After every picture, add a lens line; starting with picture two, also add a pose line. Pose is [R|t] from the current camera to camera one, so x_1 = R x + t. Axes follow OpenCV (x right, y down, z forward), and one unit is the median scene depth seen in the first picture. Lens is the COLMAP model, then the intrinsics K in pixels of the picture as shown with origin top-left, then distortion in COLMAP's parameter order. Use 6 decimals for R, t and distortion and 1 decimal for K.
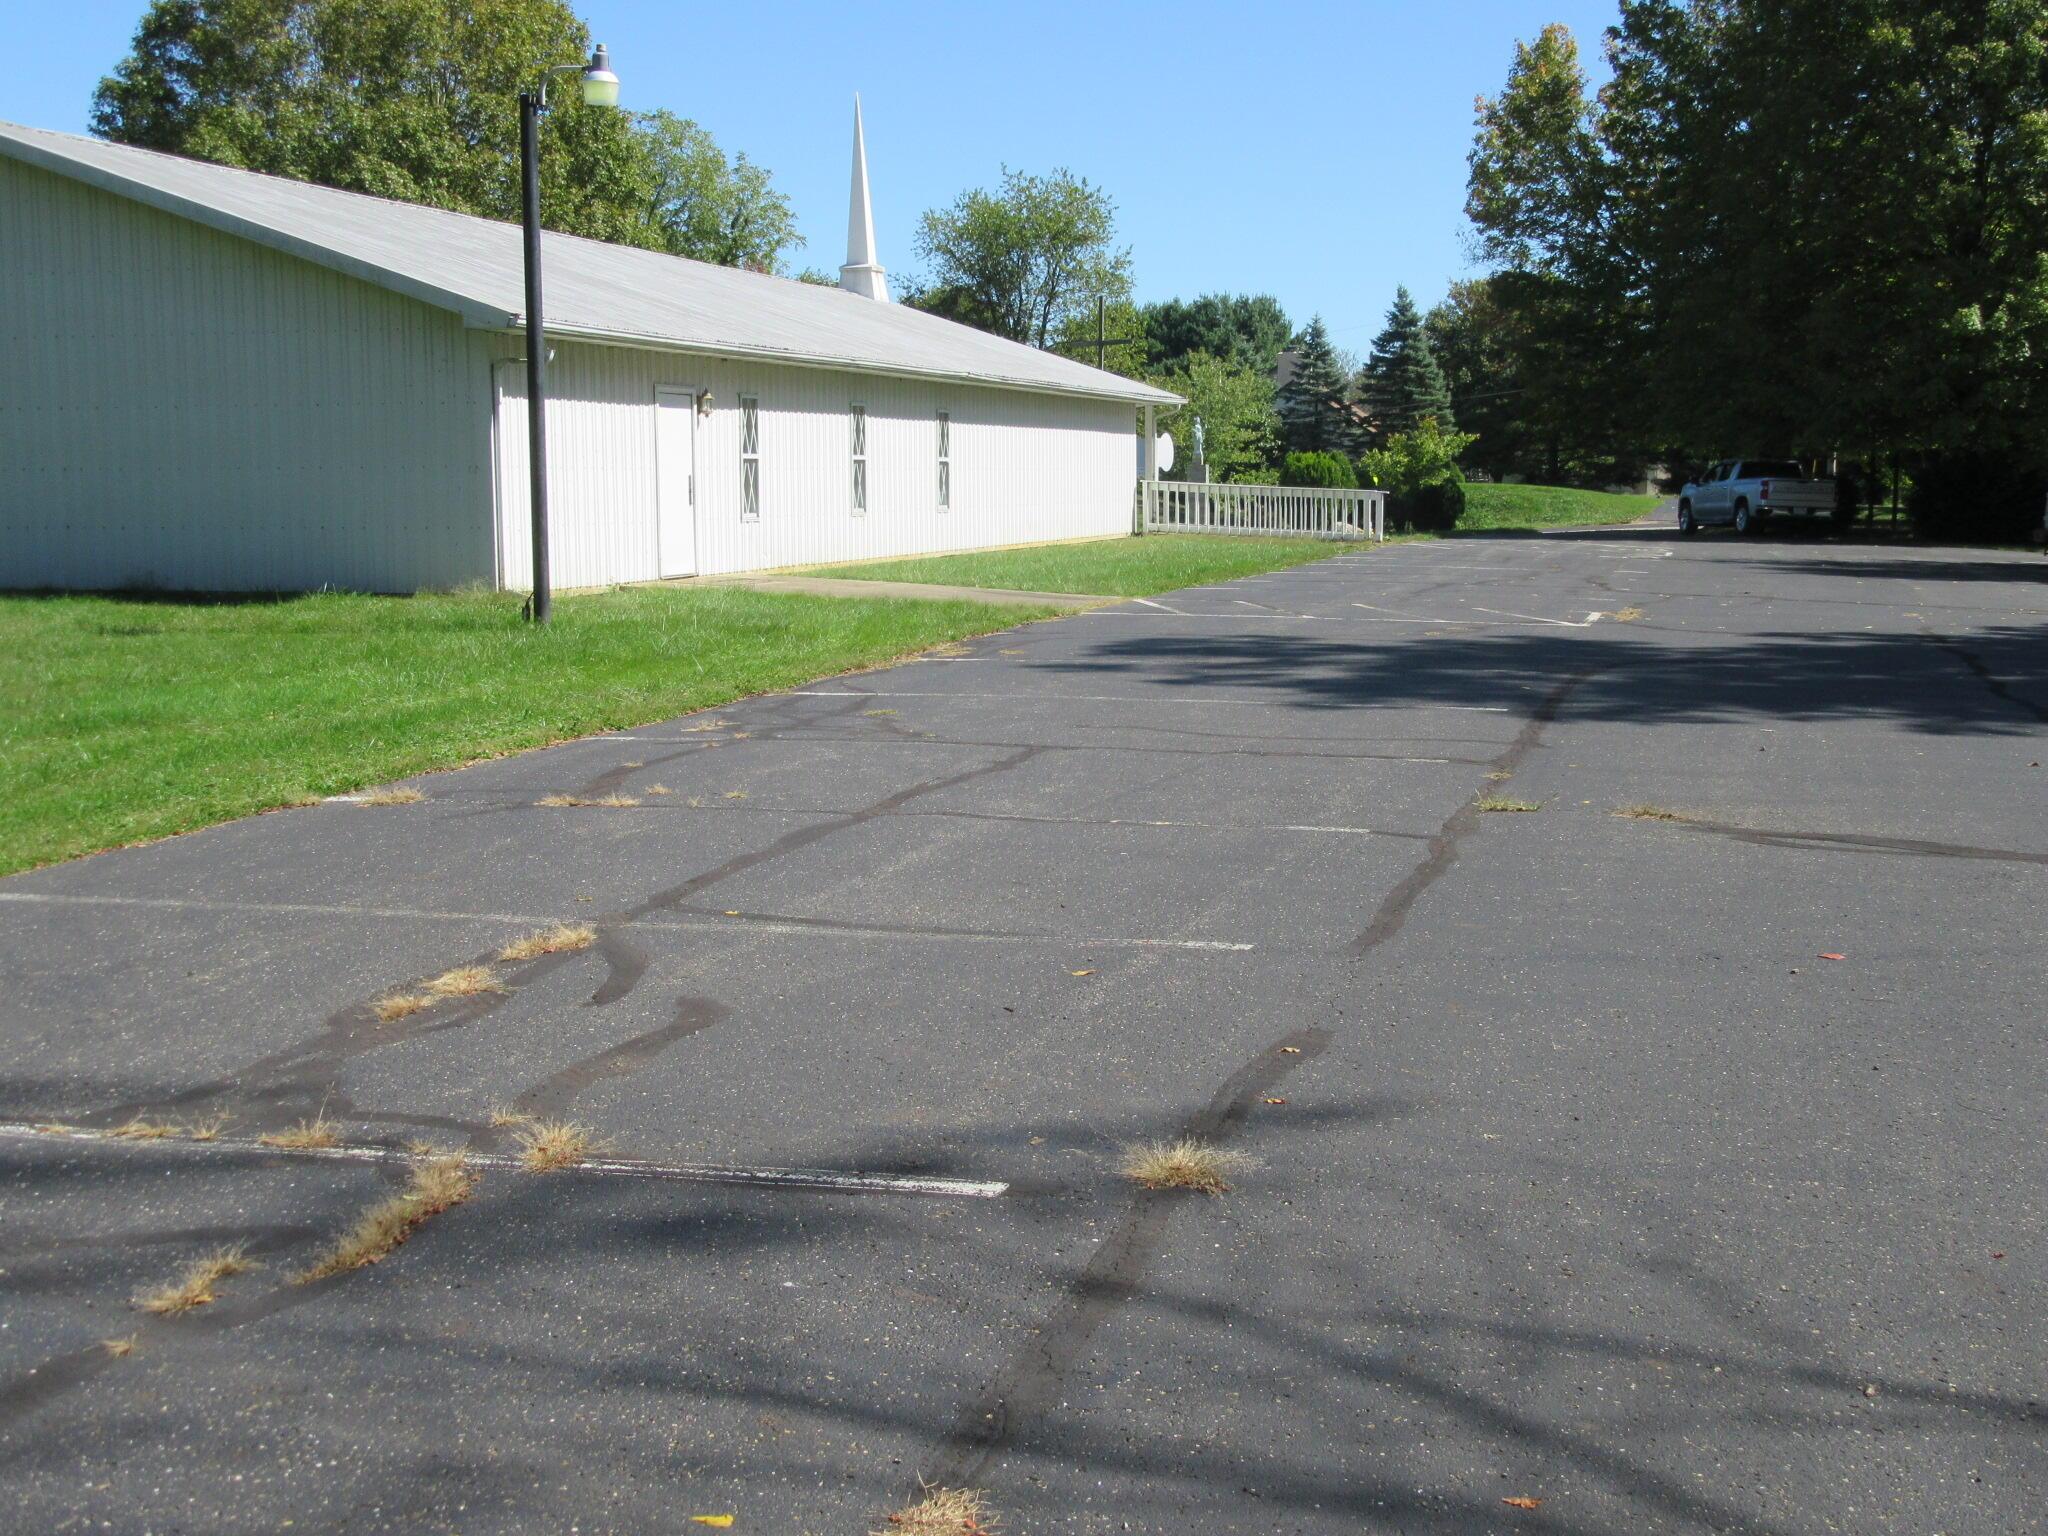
lens RADIAL K [[2455.2, 0, 1034.4], [0, 2455.2, 785.0], [0, 0, 1]] dist [0.032617, 0.000000]
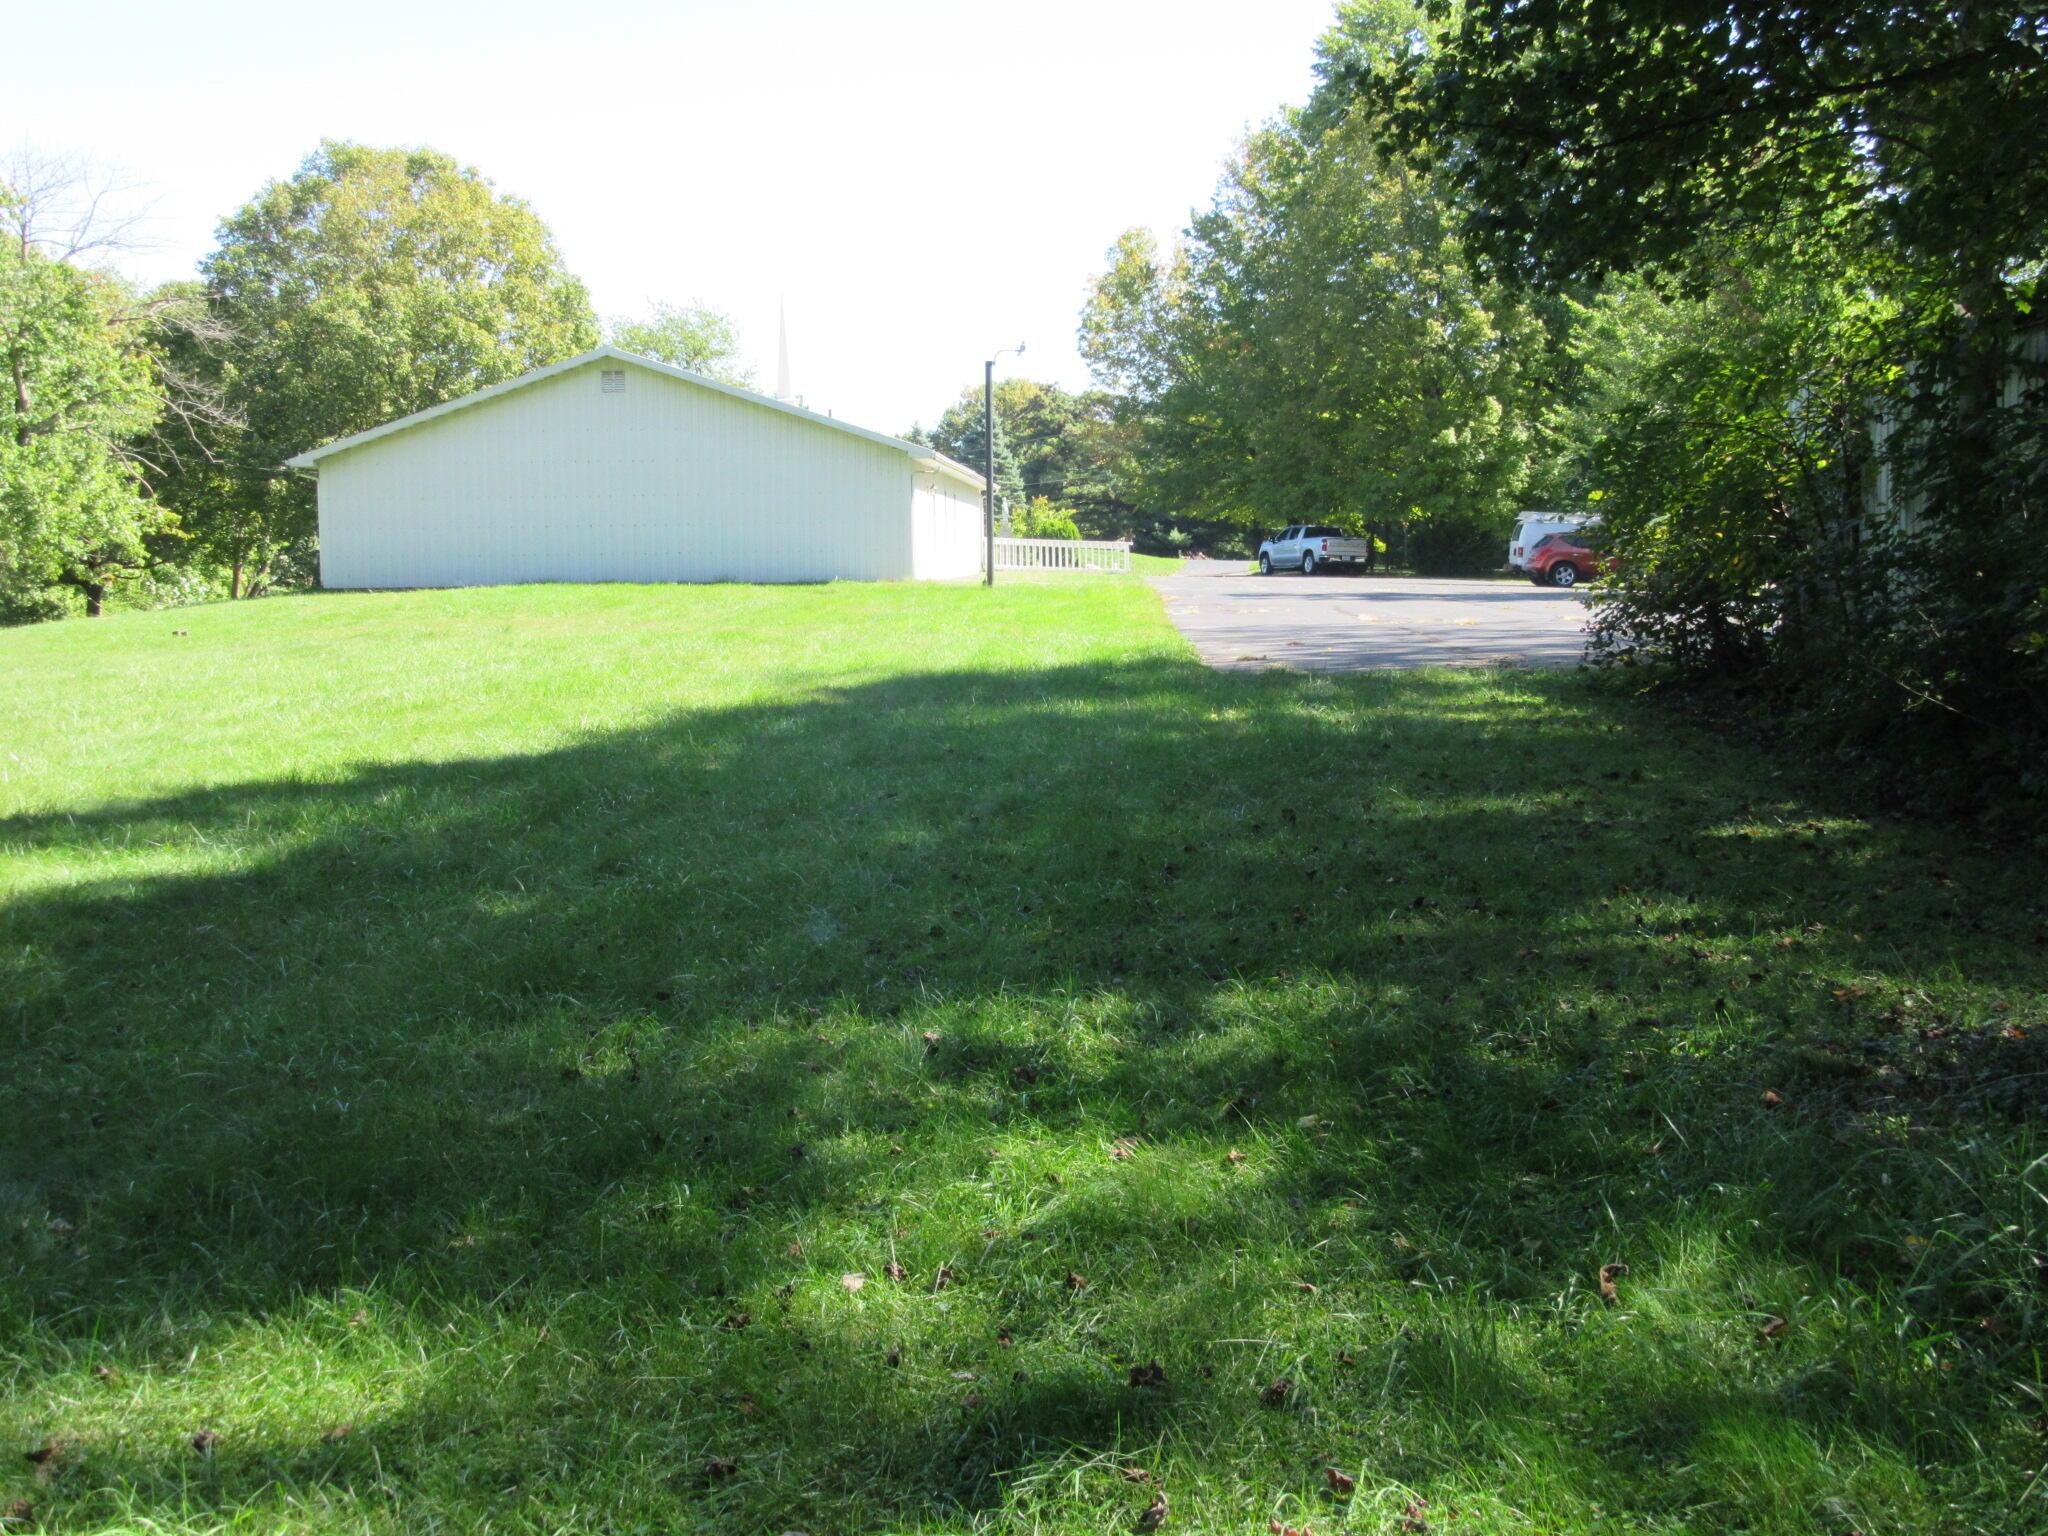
lens RADIAL K [[2455.2, 0, 1024.6], [0, 2455.2, 760.8], [0, 0, 1]] dist [0.032617, 0.000000]
pose [[0.969603, -0.026551, 0.243239, -0.268258], [0.036737, 0.998624, -0.037432, 0.067090], [-0.241910, 0.045230, 0.969244, -0.446320]]
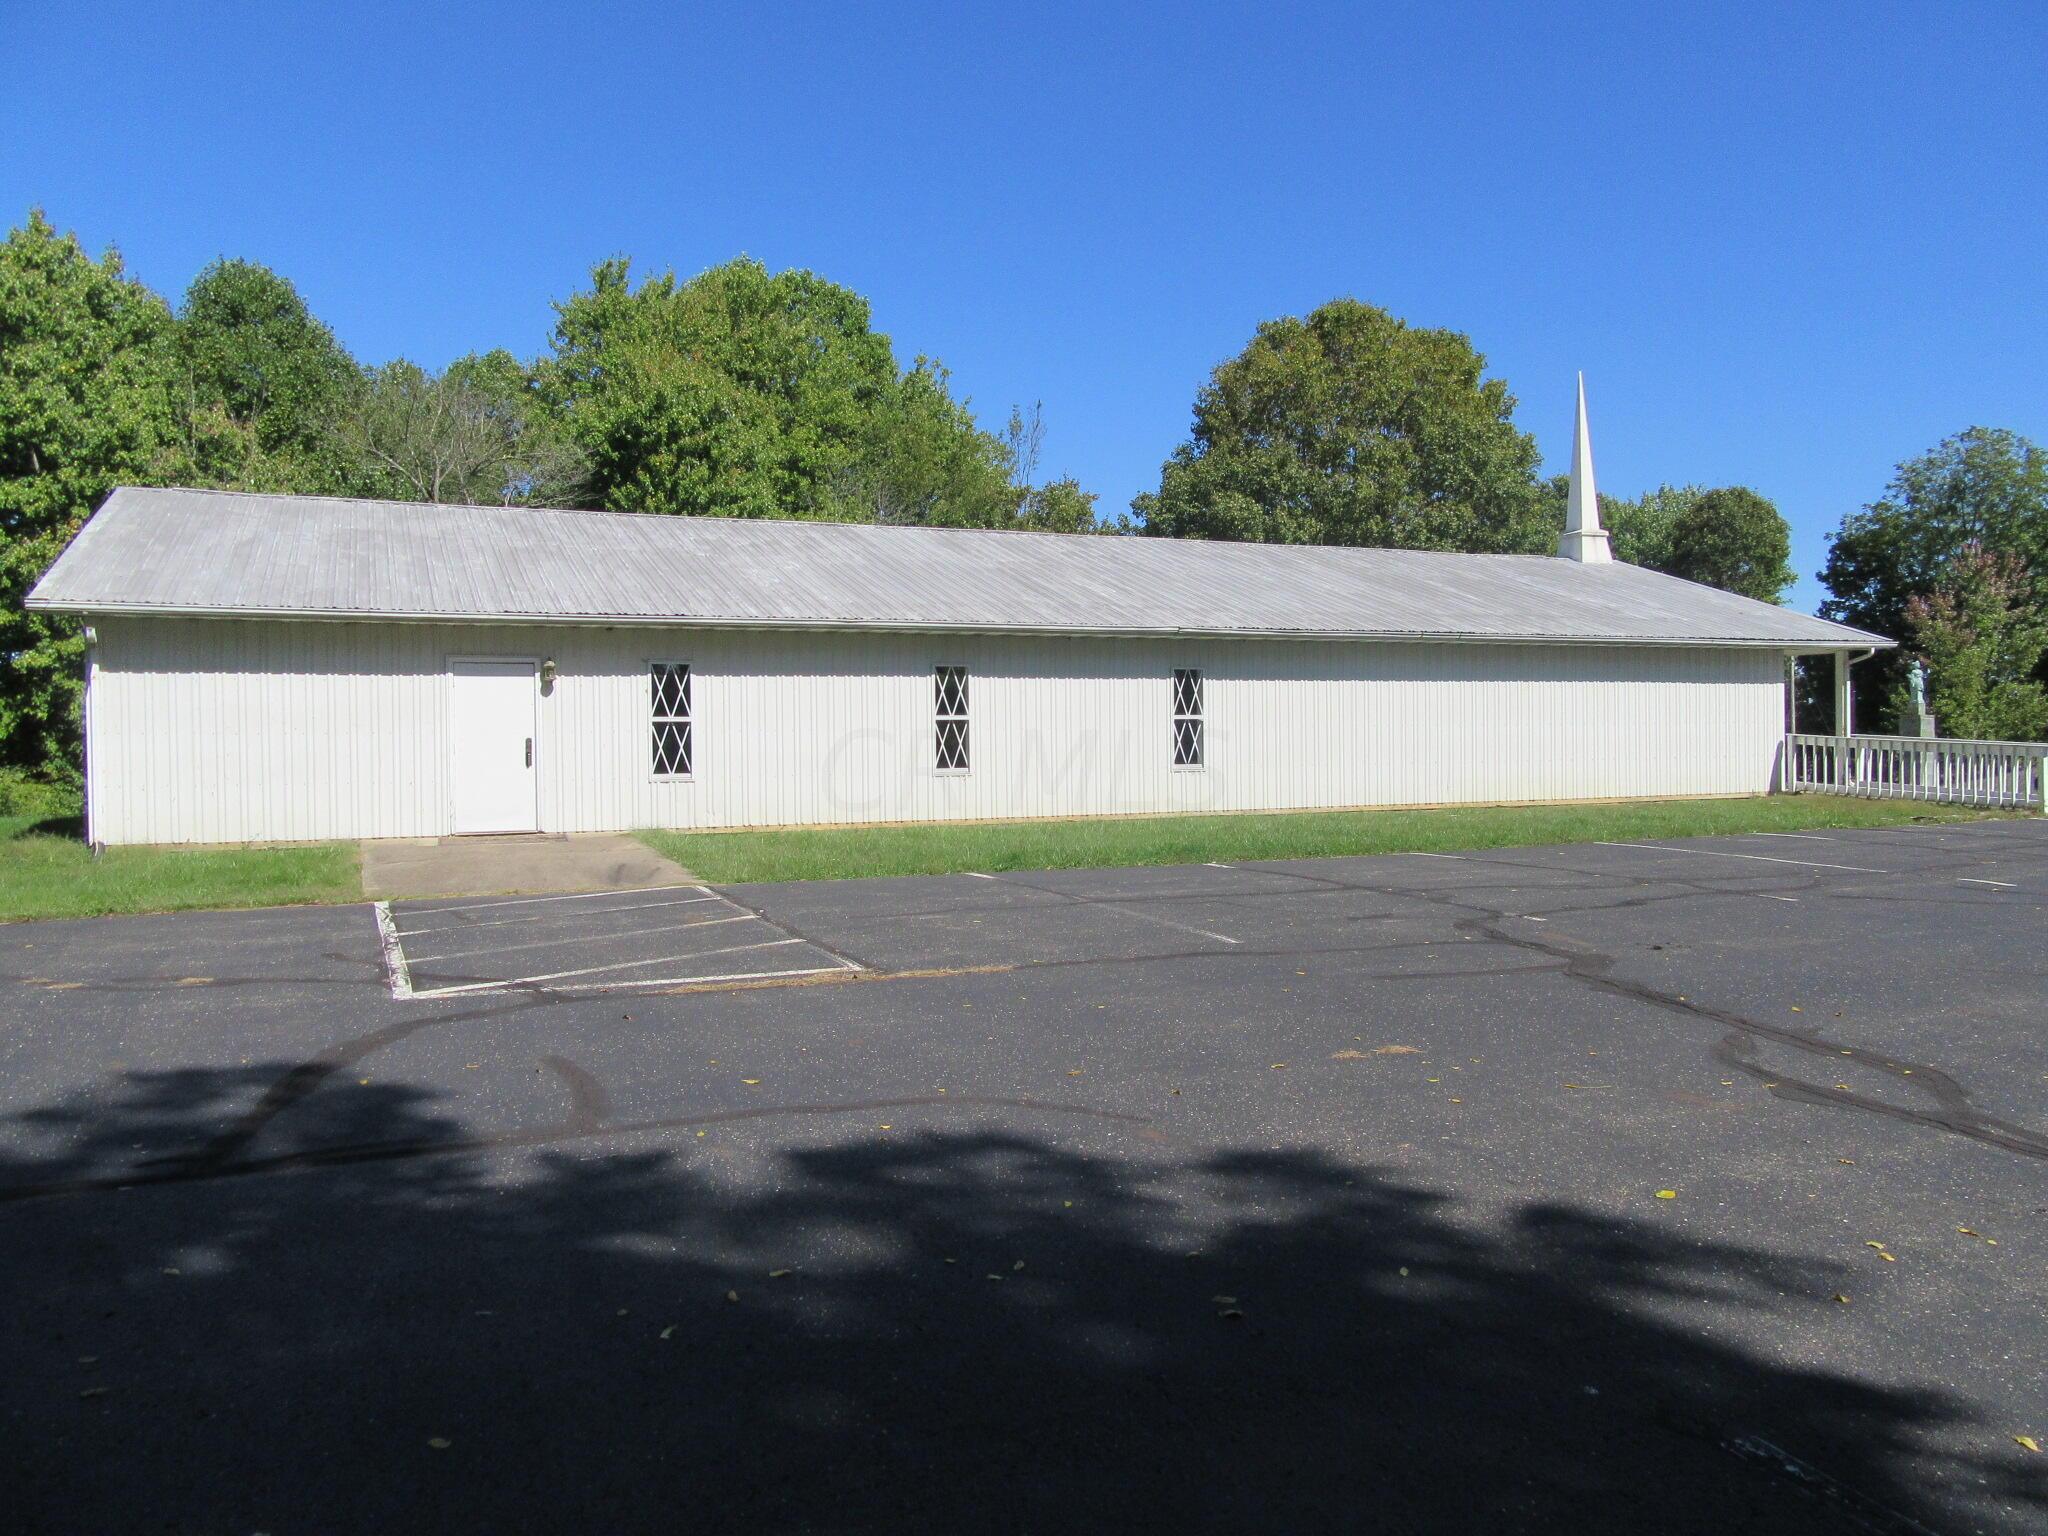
lens RADIAL K [[1538.5, 0, 1033.2], [0, 1538.5, 779.6], [0, 0, 1]] dist [0.008464, -0.004243]
pose [[0.647144, 0.013646, -0.762245, 0.248676], [-0.085843, 0.994785, -0.055072, -0.045032], [0.757519, 0.101073, 0.644941, 0.366345]]
